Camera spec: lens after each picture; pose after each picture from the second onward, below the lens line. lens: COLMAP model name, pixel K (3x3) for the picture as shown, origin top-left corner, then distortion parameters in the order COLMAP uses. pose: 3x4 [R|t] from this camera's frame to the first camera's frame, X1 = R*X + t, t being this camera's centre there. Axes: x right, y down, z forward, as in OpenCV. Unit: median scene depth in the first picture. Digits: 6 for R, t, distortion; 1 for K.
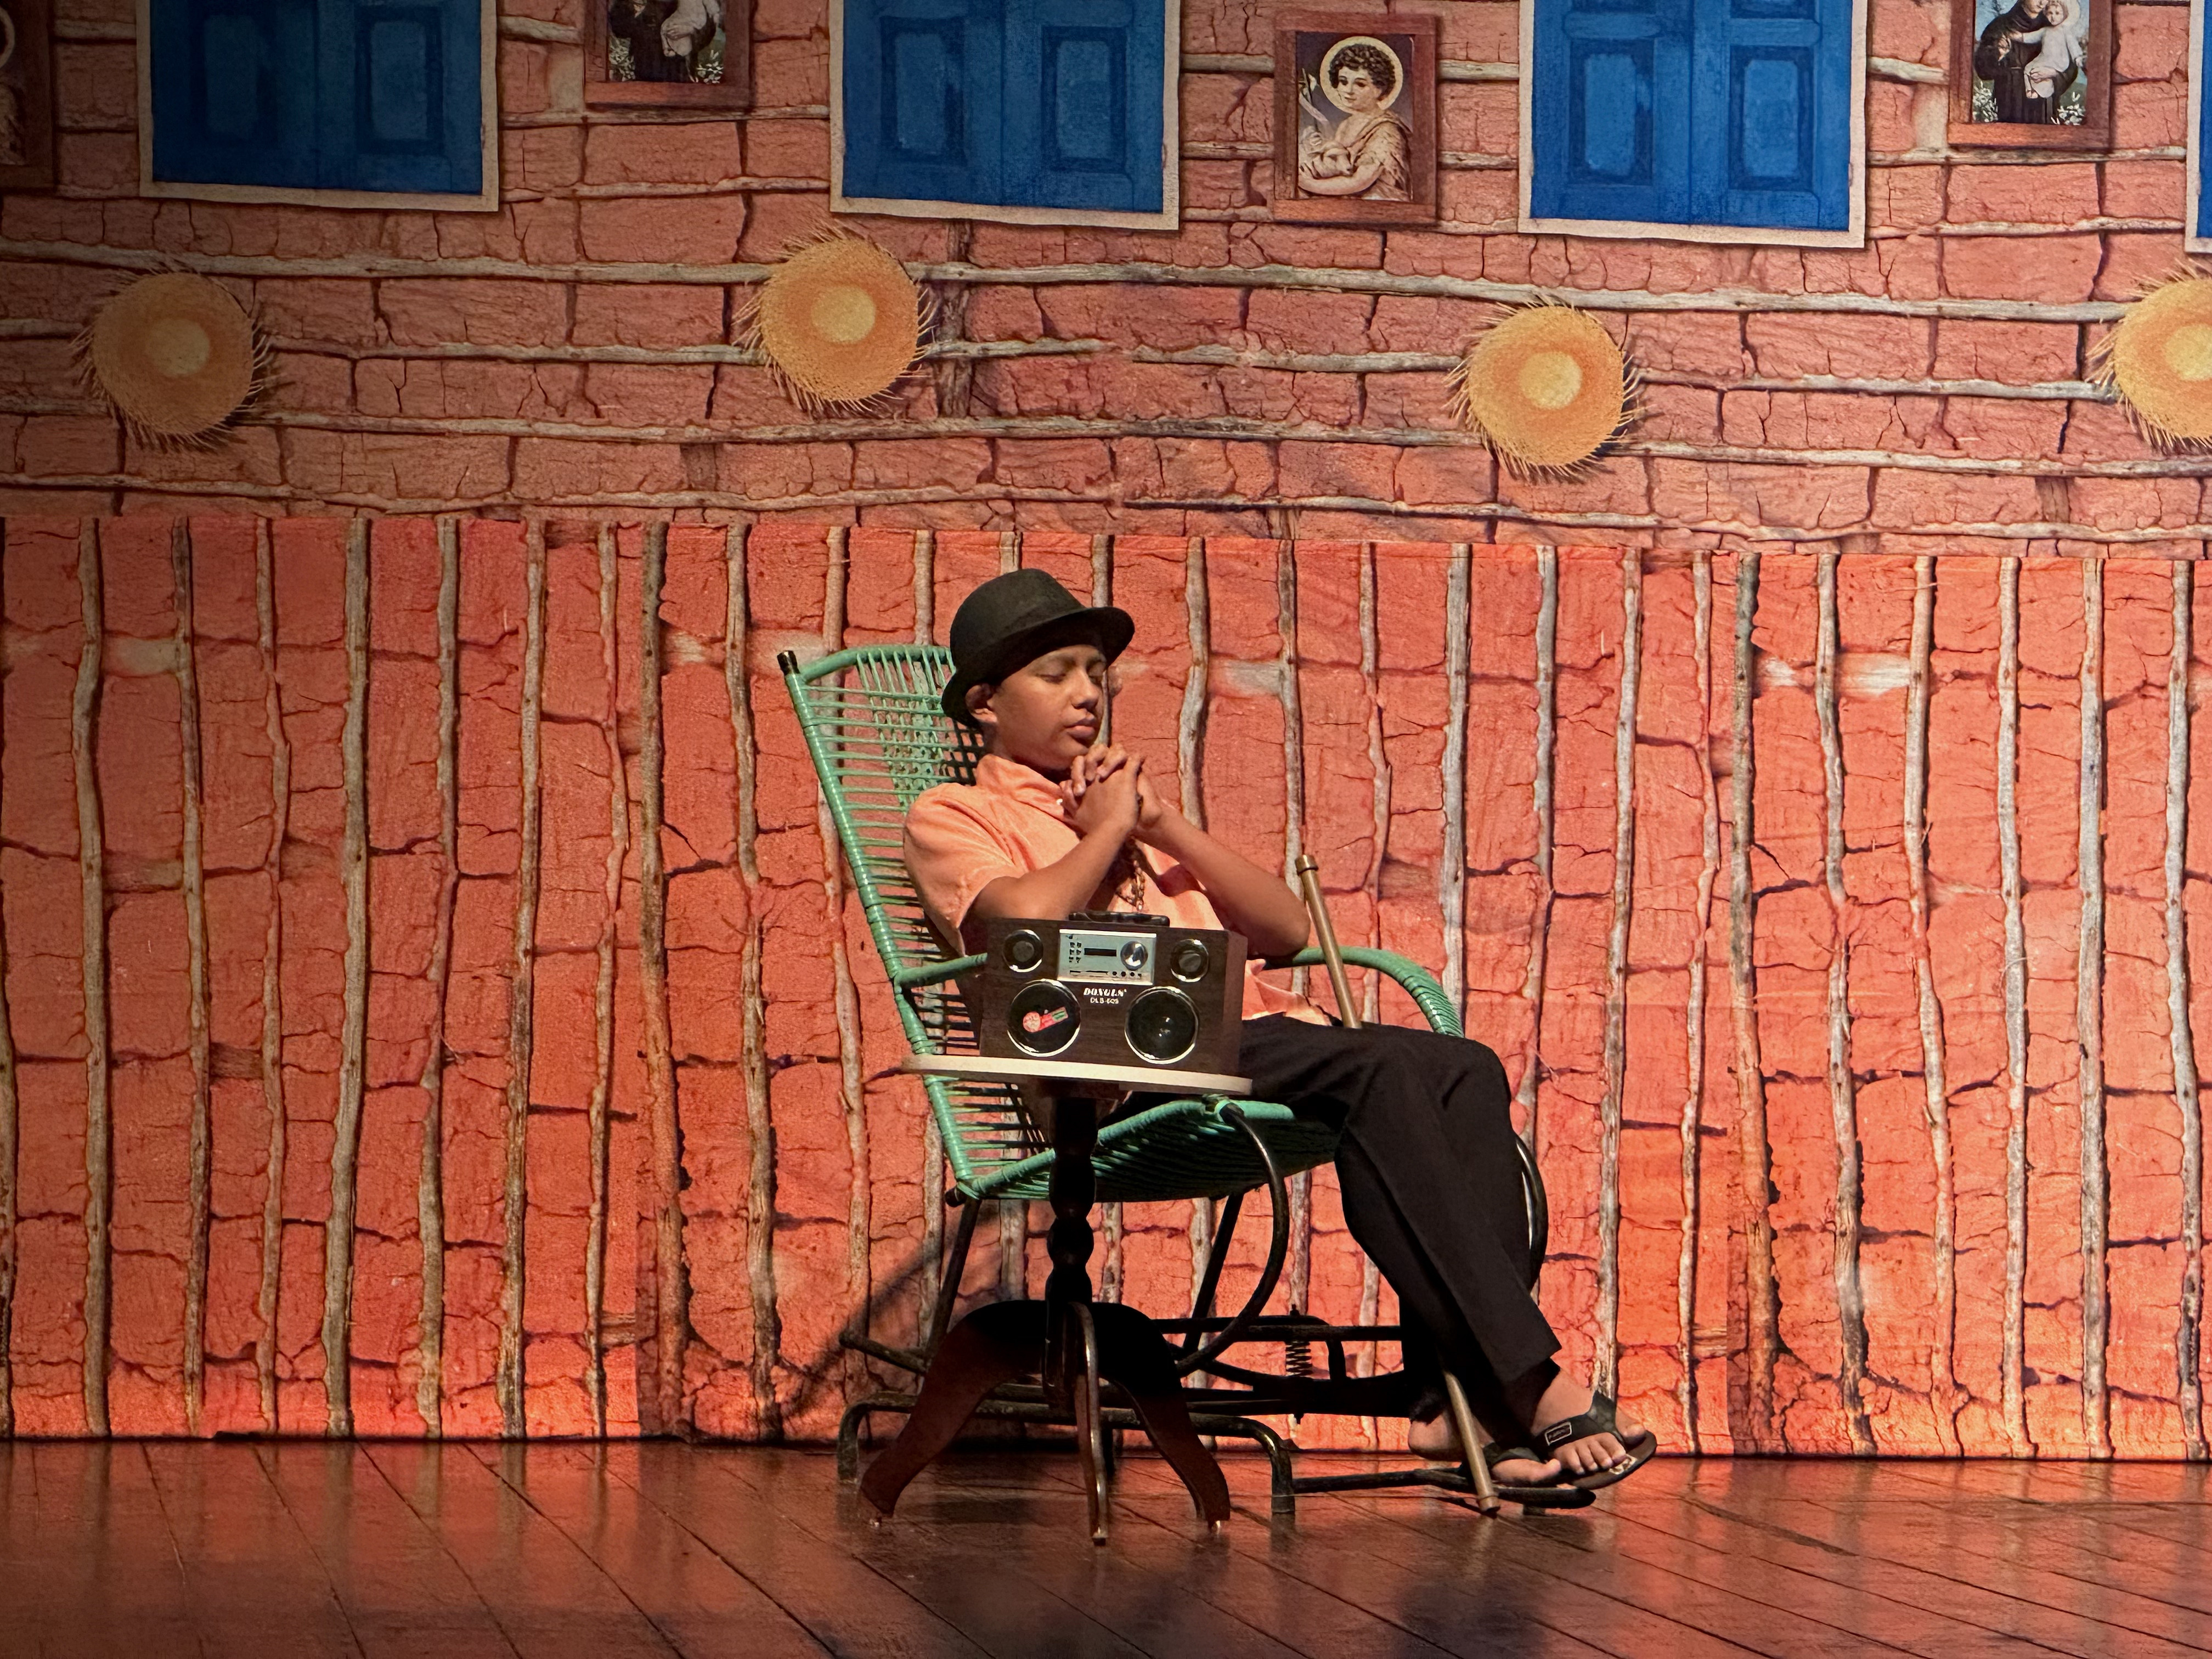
lens RADIAL K [[8525.9, 0, 1104.4], [0, 8525.9, 836.8], [0, 0, 1]] dist [-0.849050, 0.000000]
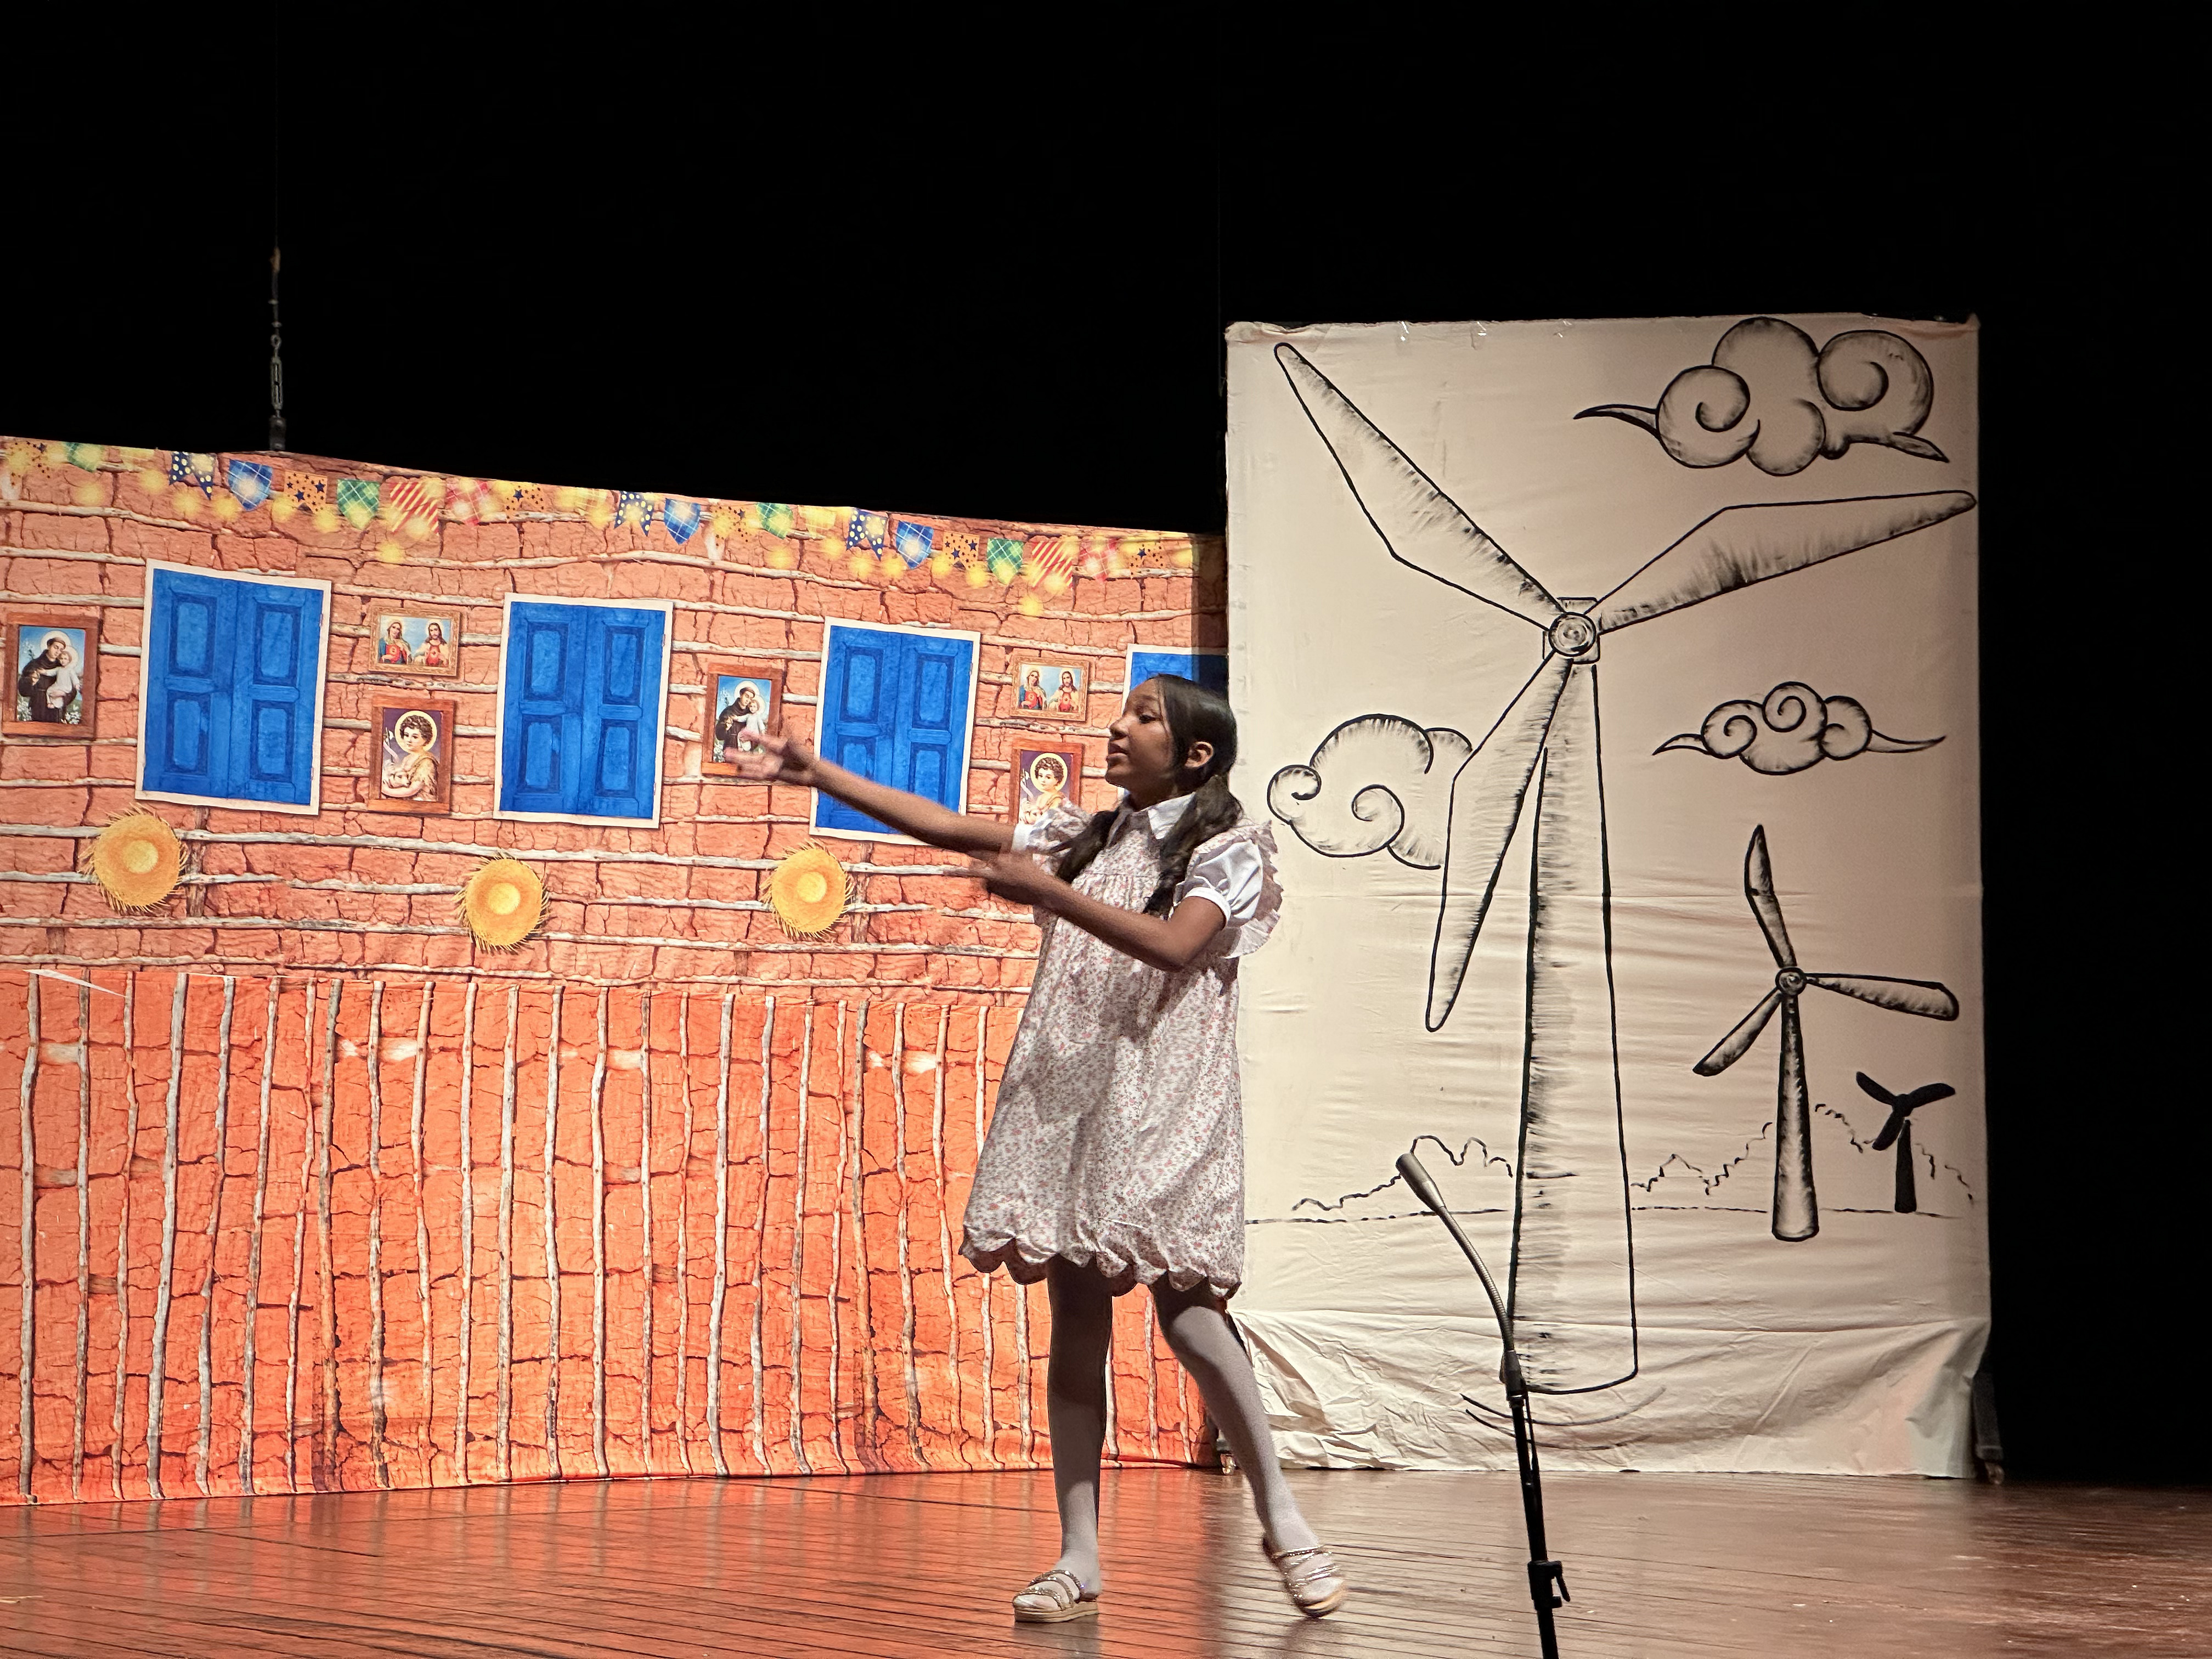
lens RADIAL K [[5025.3, 0, 1116.2], [0, 5025.3, 805.2], [0, 0, 1]] dist [0.381554, 0.000000]
pose [[0.892609, 0.025731, 0.450097, -0.394434], [0.001933, 0.998142, -0.060896, -0.007654], [-0.450827, 0.055227, 0.890901, -0.061622]]
